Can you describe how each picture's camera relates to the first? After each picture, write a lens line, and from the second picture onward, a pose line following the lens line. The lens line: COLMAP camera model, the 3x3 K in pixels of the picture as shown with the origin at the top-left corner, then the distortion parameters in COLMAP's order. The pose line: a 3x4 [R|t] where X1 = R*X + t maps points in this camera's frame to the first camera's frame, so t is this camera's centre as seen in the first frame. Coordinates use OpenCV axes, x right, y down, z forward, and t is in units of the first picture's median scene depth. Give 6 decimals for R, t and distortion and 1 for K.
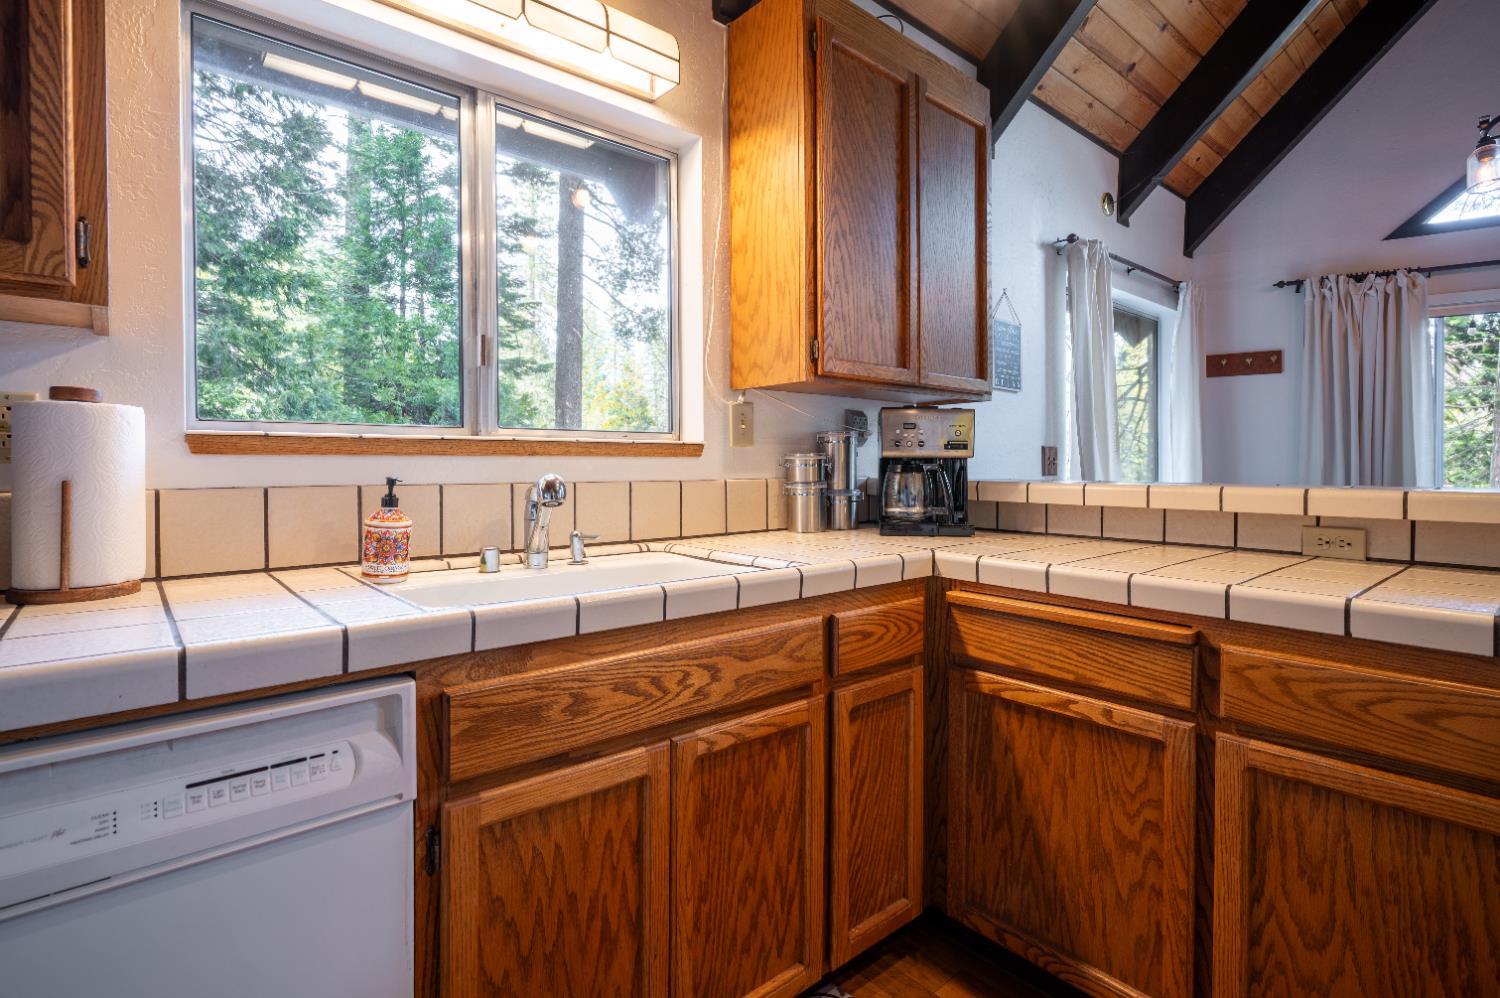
lens RADIAL K [[732.1, 0, 708.6], [0, 732.1, 469.5], [0, 0, 1]] dist [-0.000631, 0.000464]
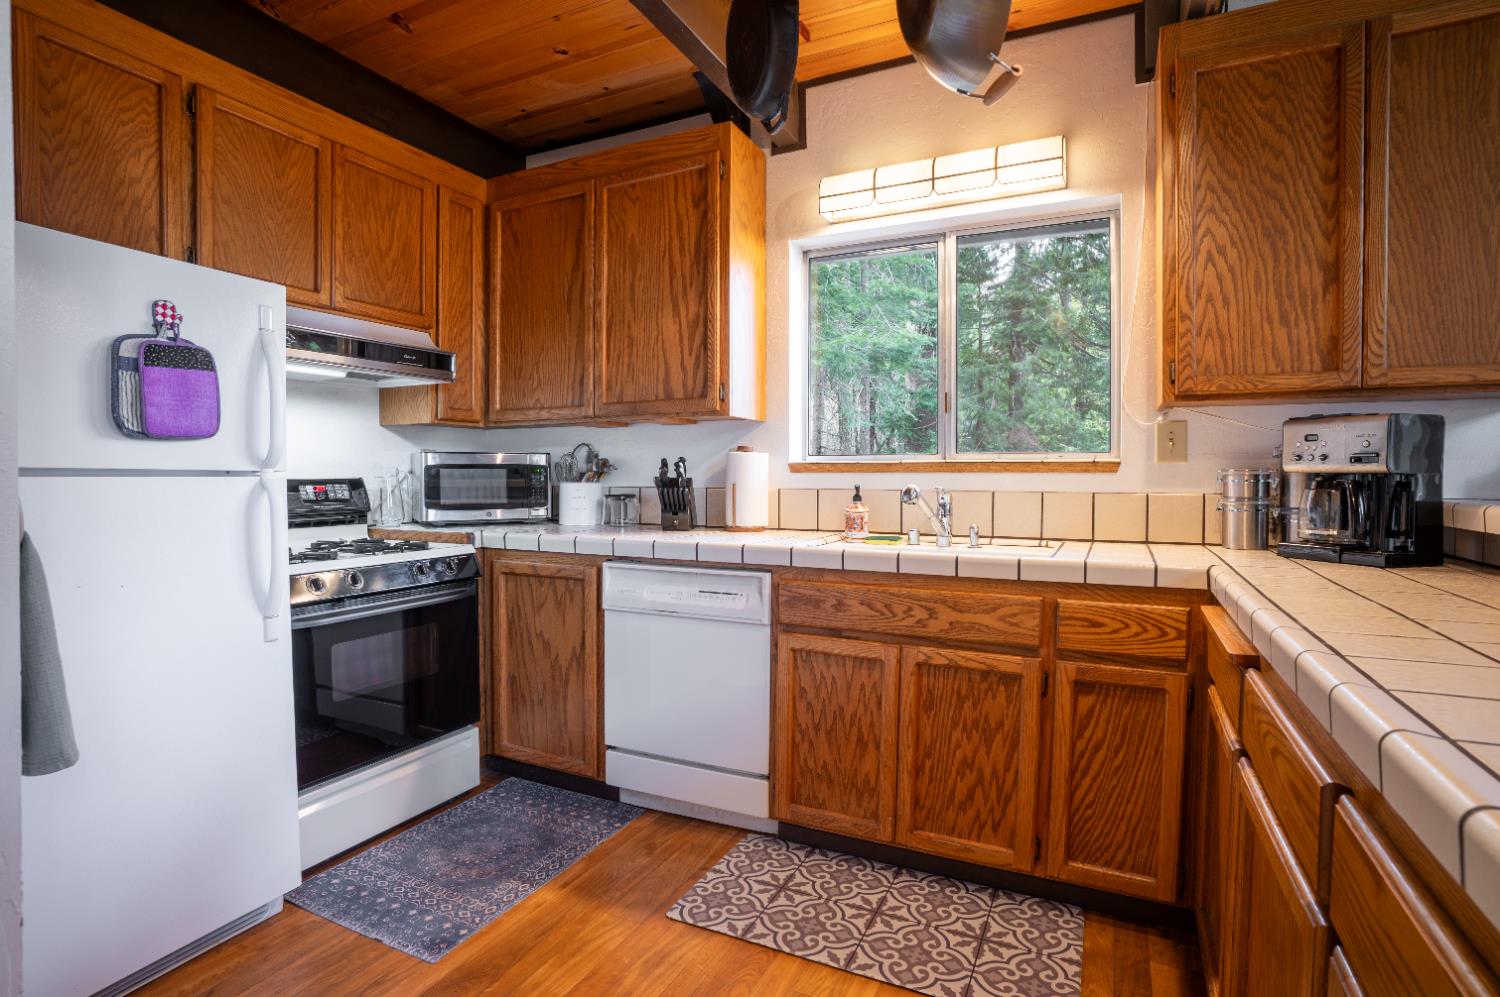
lens RADIAL K [[732.4, 0, 750.0], [0, 732.4, 498.5], [0, 0, 1]] dist [-0.020149, 0.000060]
pose [[0.414066, 0.029723, -0.909762, 1.183027], [-0.009347, 0.999553, 0.028403, -0.005544], [0.910199, -0.003257, 0.414158, 0.006650]]
